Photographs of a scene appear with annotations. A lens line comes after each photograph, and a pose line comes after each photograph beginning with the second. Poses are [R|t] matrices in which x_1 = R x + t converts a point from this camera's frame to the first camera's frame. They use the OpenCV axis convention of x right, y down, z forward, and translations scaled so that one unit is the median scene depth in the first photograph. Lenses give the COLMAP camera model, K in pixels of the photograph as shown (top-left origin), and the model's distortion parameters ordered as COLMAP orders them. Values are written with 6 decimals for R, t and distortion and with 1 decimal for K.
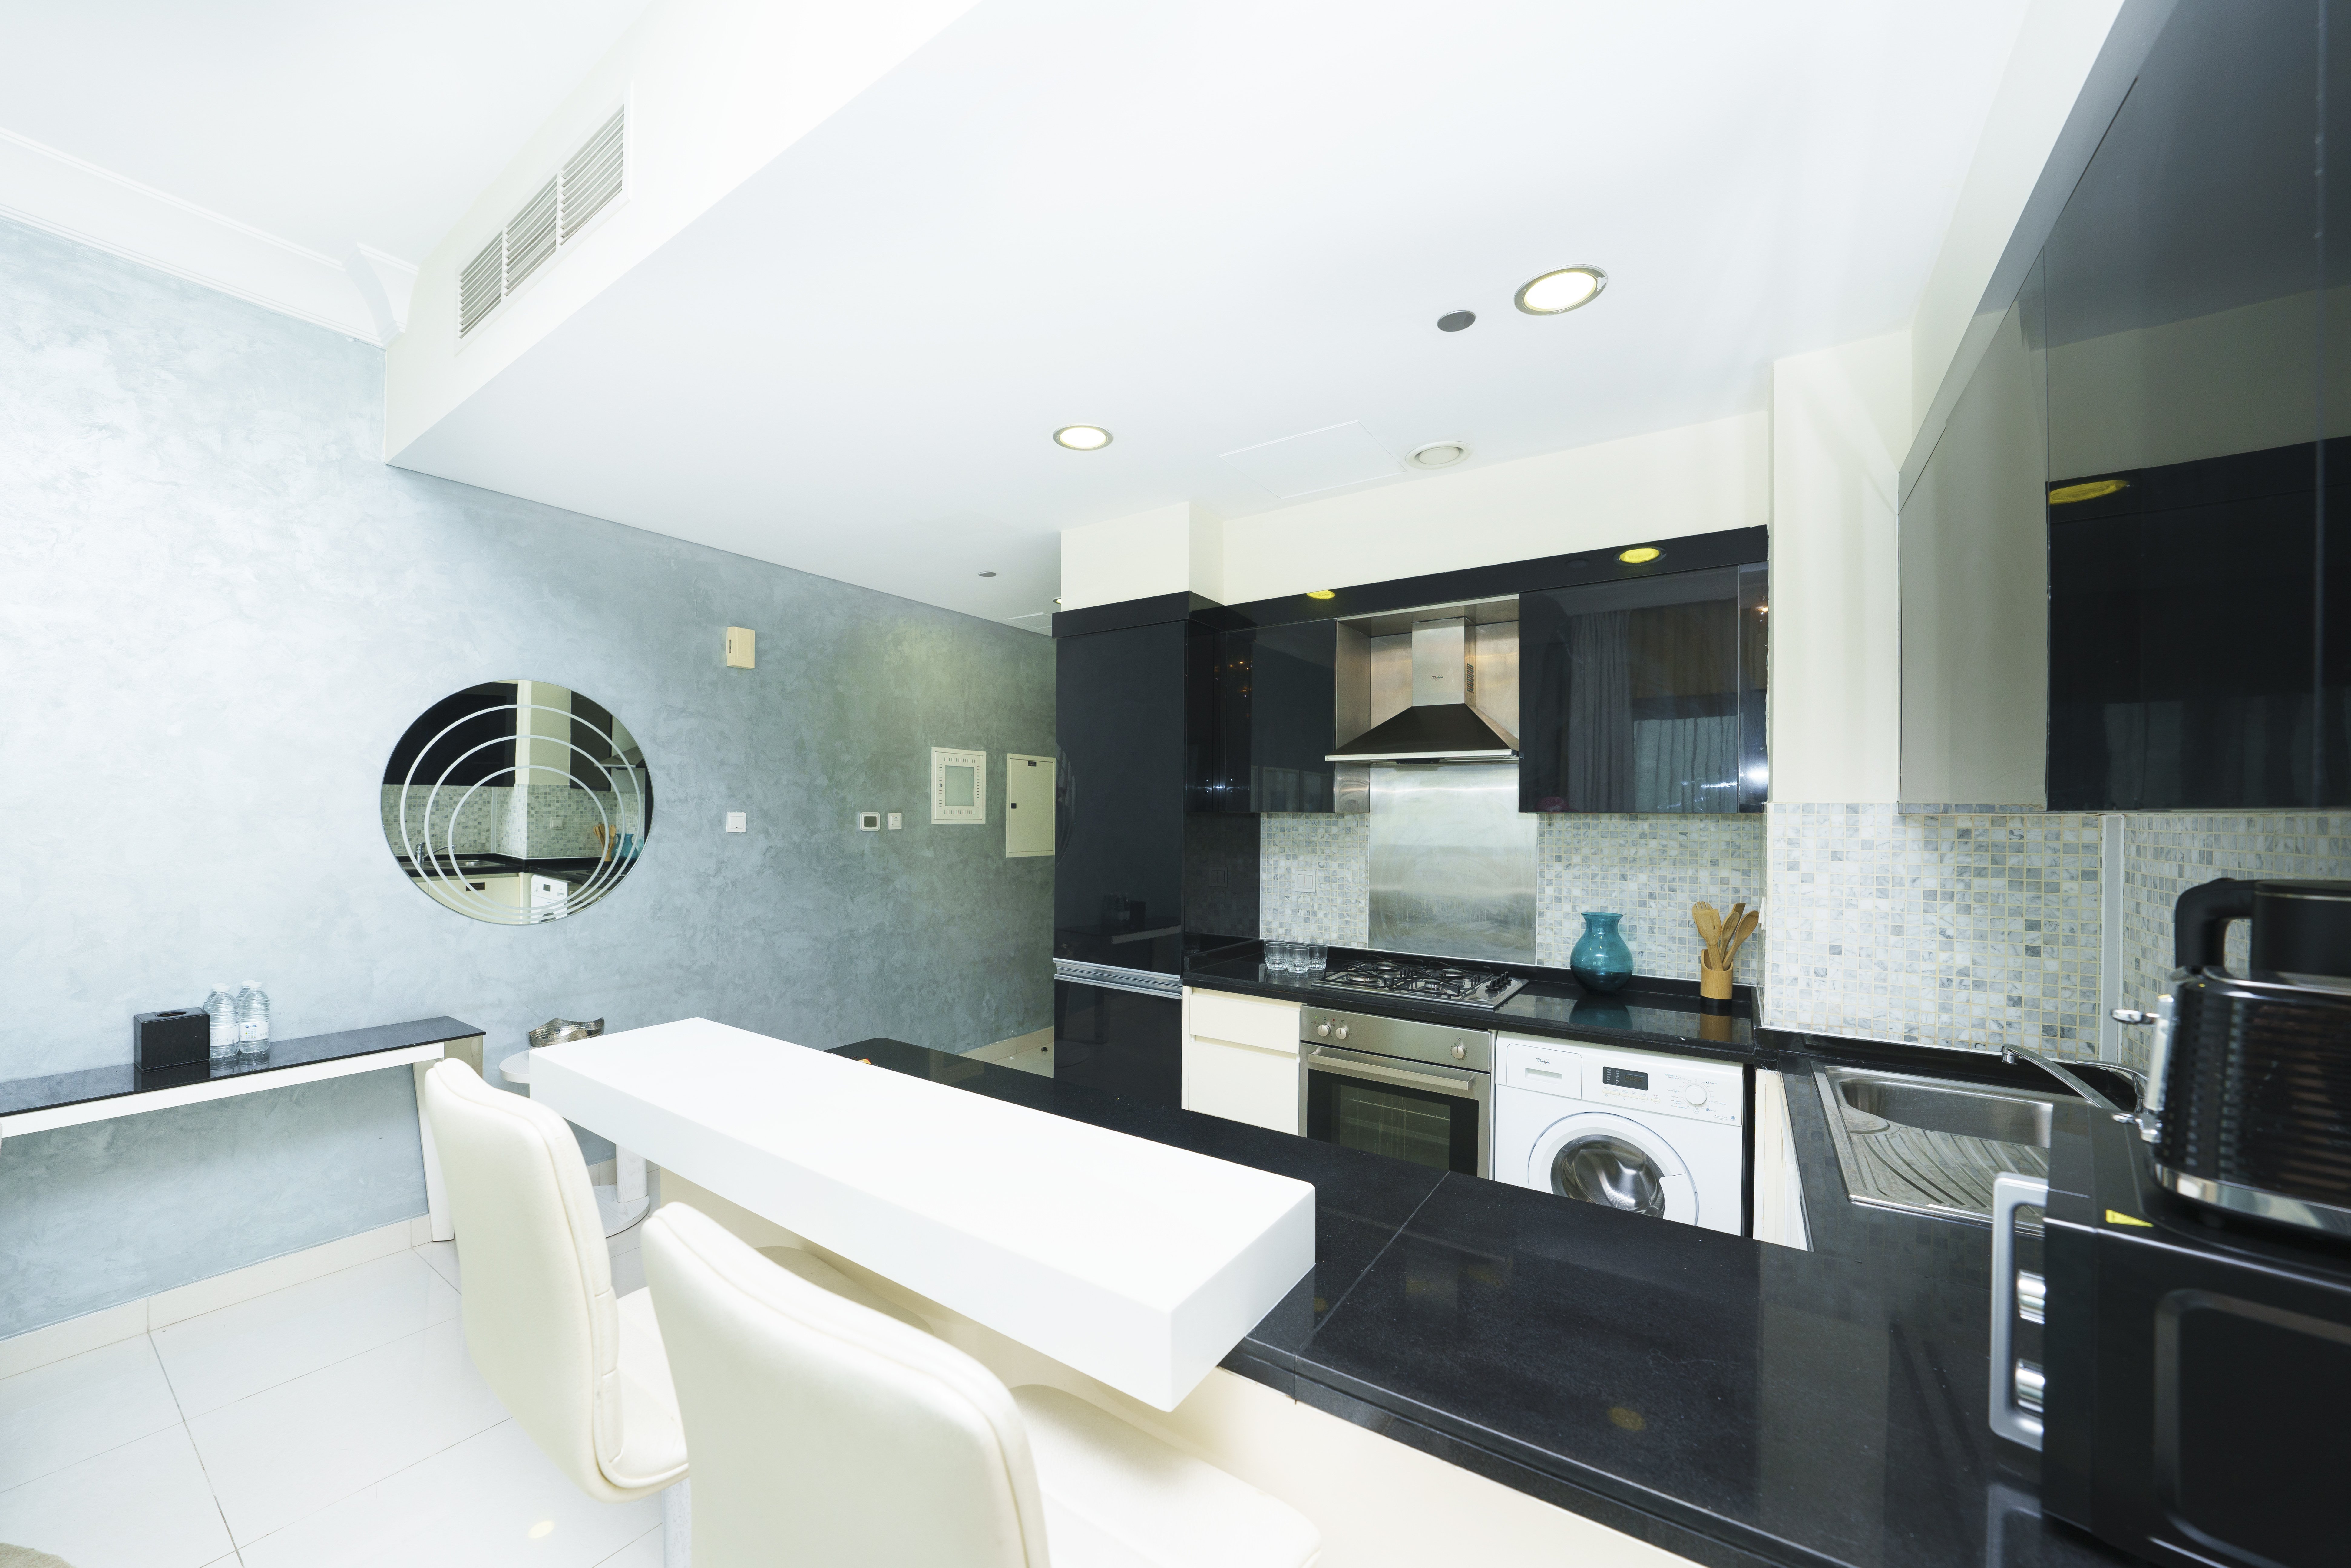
lens RADIAL K [[873.6, 0, 1156.1], [0, 873.6, 796.0], [0, 0, 1]] dist [-0.003967, -0.000128]
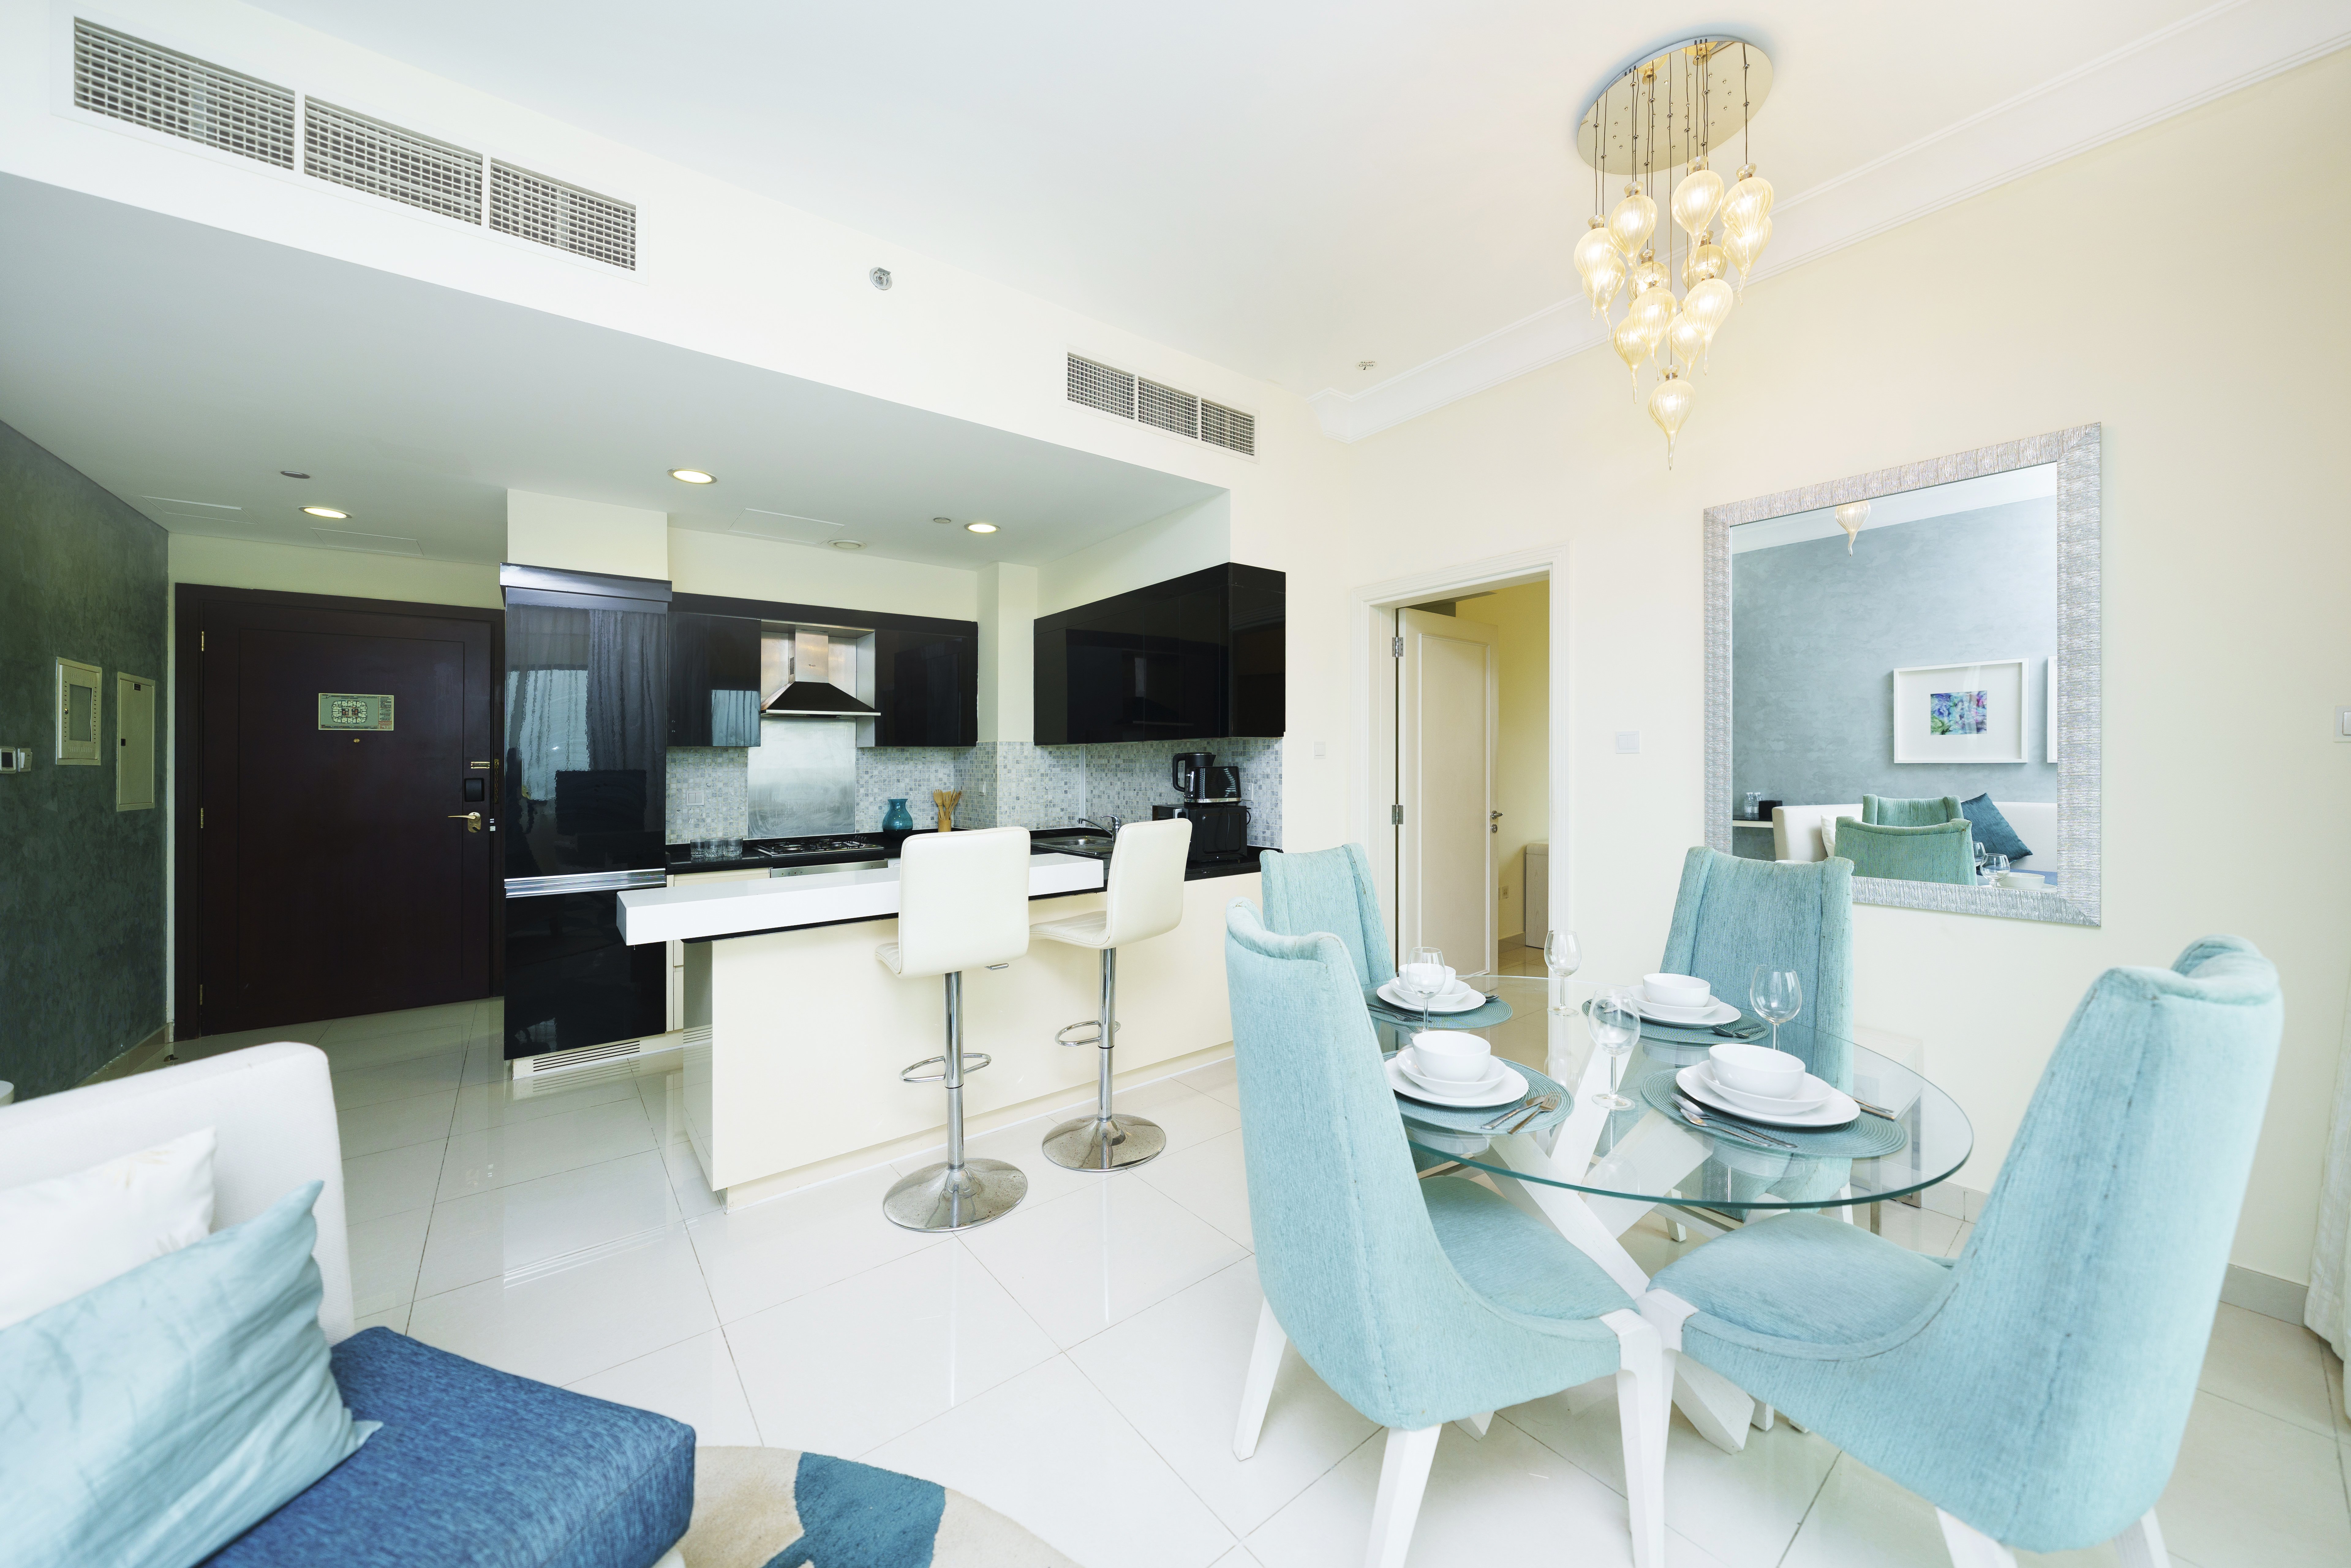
lens RADIAL K [[787.6, 0, 1167.7], [0, 787.6, 771.5], [0, 0, 1]] dist [0.000607, 0.000036]
pose [[0.298737, -0.019172, 0.954143, -0.903650], [-0.003165, 0.999773, 0.021080, 0.031617], [-0.954330, -0.009318, 0.298609, -0.086917]]
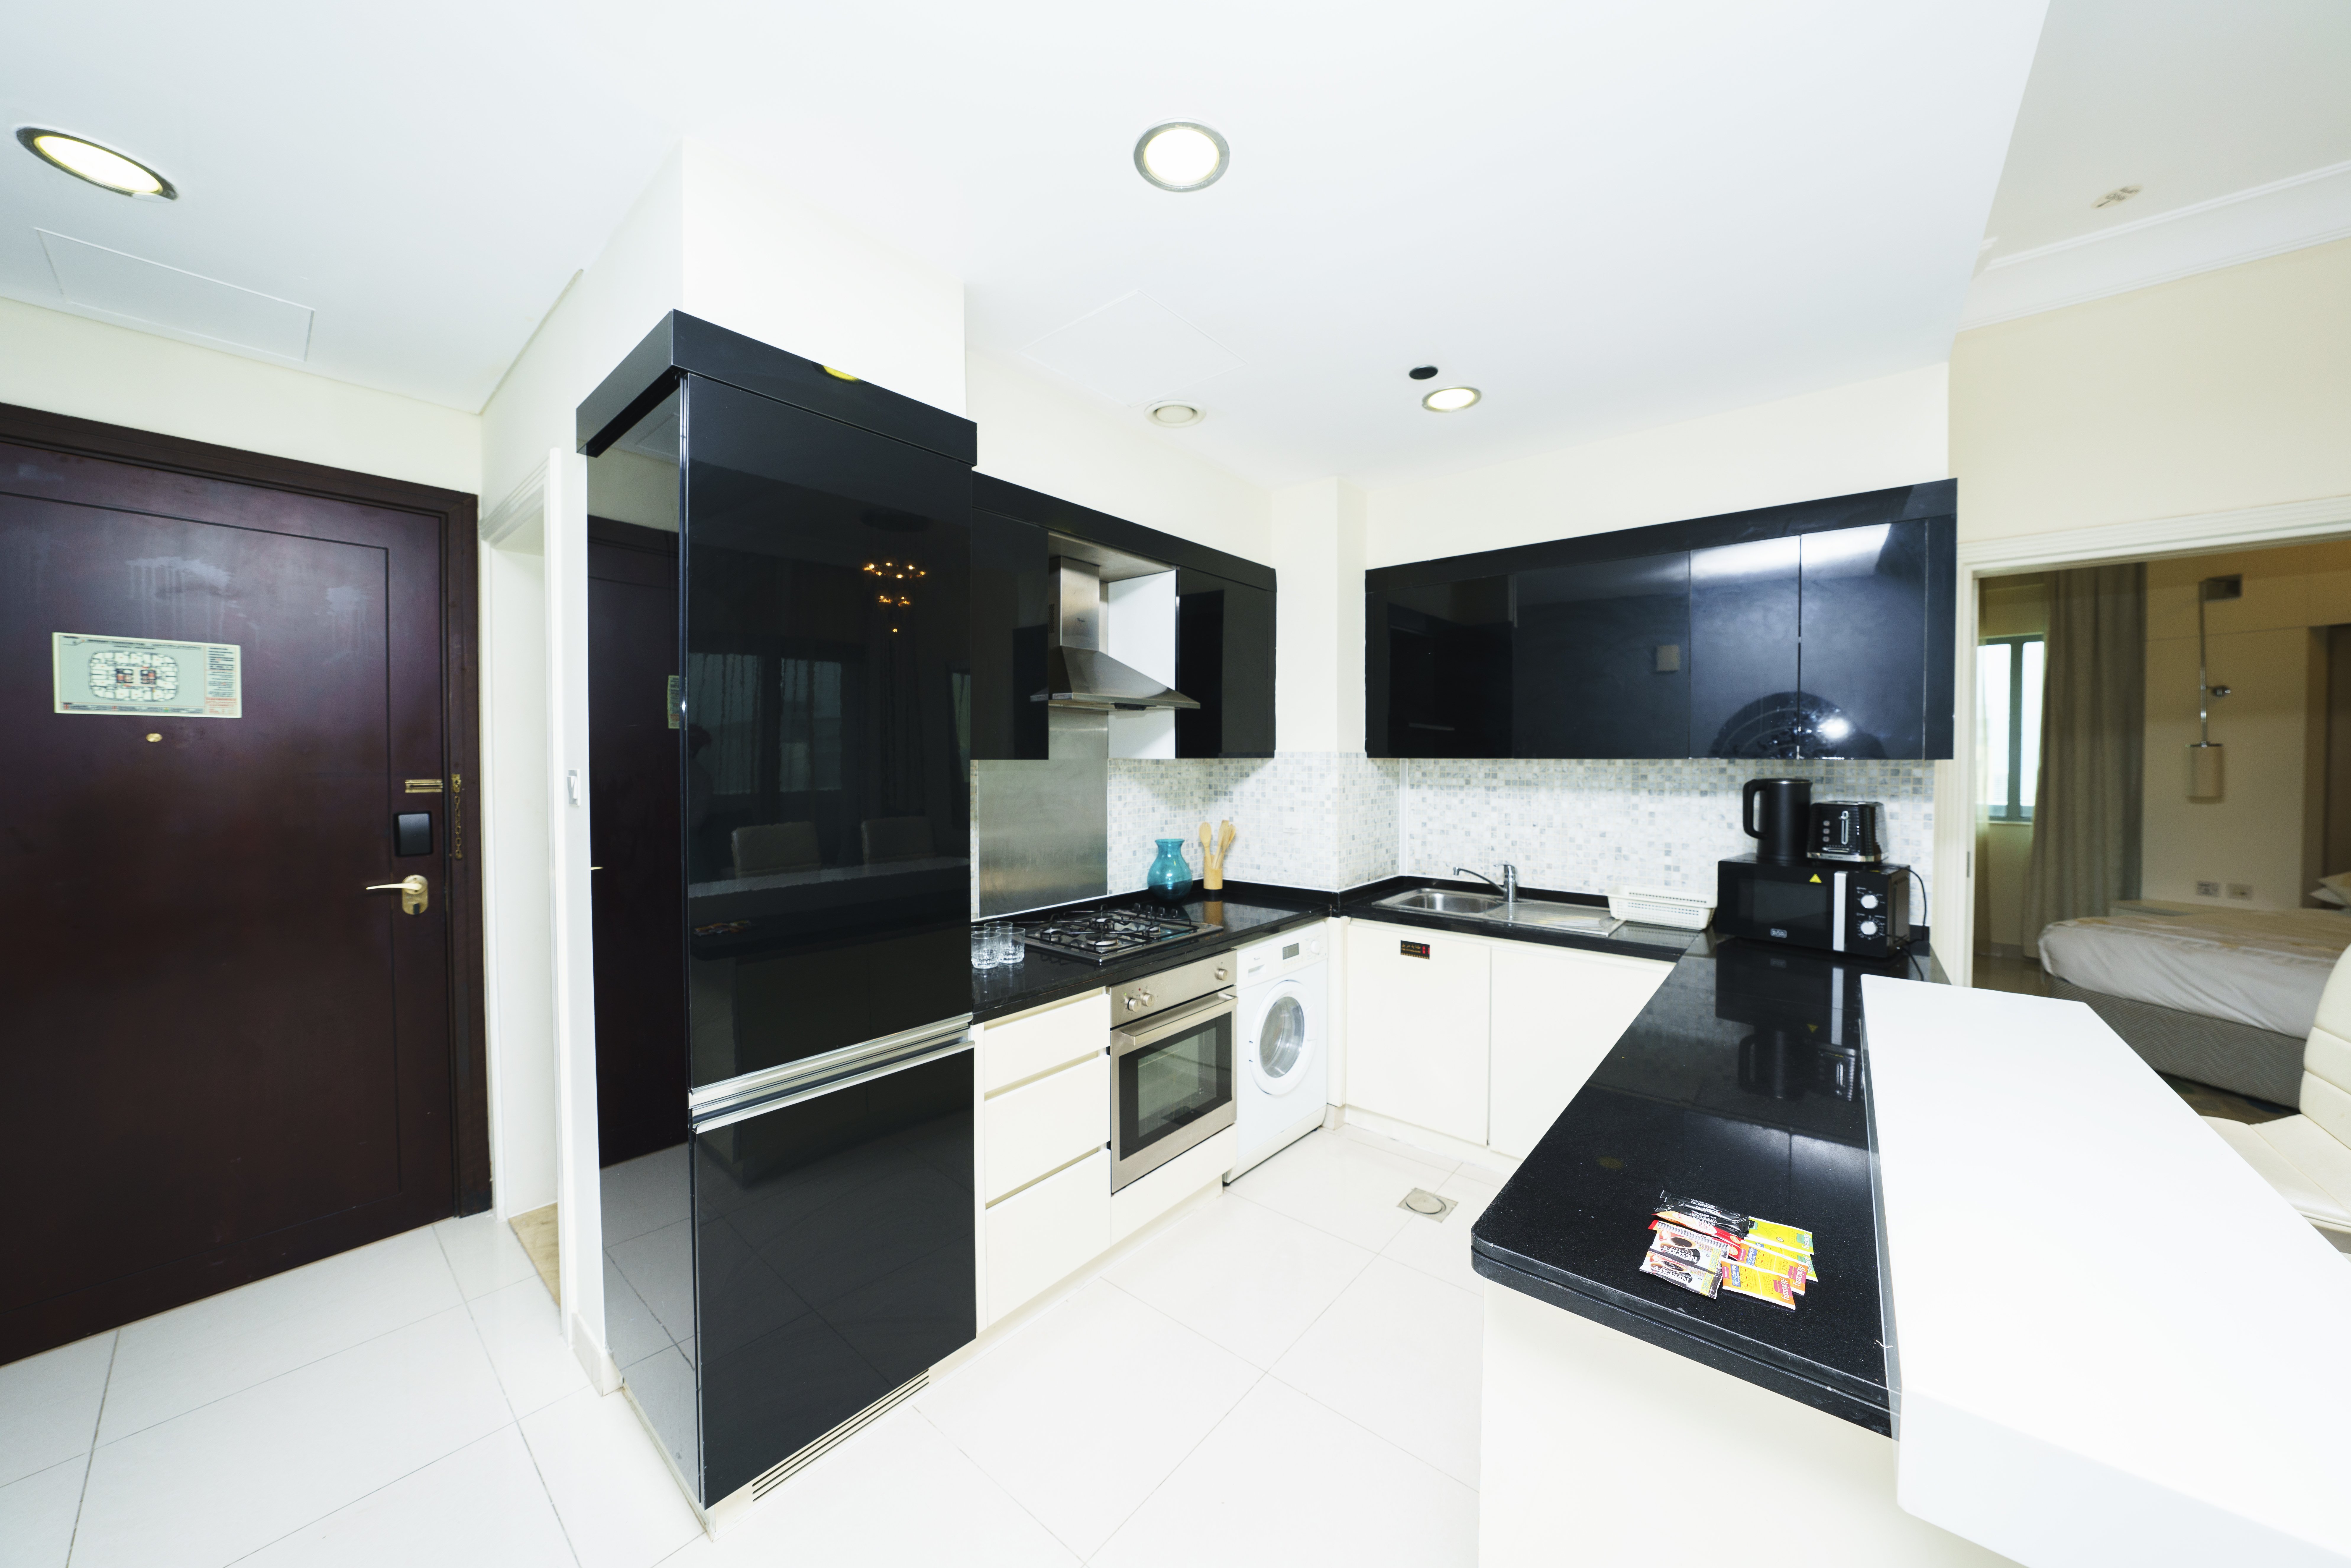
lens RADIAL K [[787.6, 0, 1175.1], [0, 787.6, 758.6], [0, 0, 1]] dist [0.000607, 0.000036]
pose [[0.109995, -0.009354, 0.993888, -0.552748], [-0.016854, 0.999794, 0.011274, 0.006130], [-0.993789, -0.017991, 0.109815, 0.805516]]
